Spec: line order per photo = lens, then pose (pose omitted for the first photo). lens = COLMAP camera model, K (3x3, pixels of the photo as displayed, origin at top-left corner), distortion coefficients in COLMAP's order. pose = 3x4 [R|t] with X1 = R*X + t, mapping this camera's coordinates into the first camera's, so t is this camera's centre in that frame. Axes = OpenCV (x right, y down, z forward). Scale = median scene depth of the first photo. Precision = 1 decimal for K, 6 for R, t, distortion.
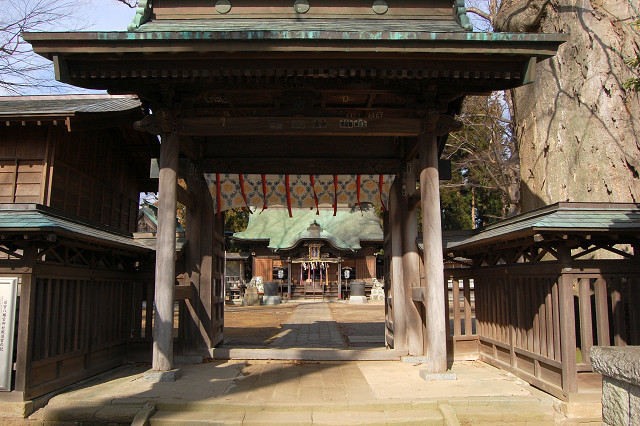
lens RADIAL K [[497.4, 0, 320.0], [0, 497.4, 213.0], [0, 0, 1]] dist [-0.108348, 0.066538]
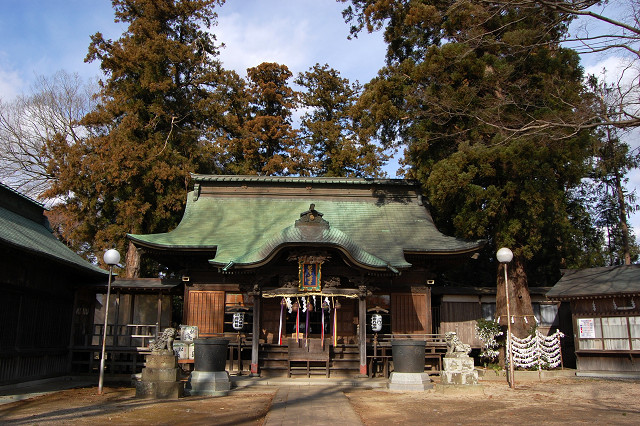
lens RADIAL K [[497.4, 0, 320.0], [0, 497.4, 213.0], [0, 0, 1]] dist [-0.108348, 0.066538]
pose [[0.999441, 0.015879, 0.029437, -0.016869], [-0.012955, 0.995202, -0.096978, 0.065404], [-0.030836, 0.096542, 0.994851, 0.519995]]
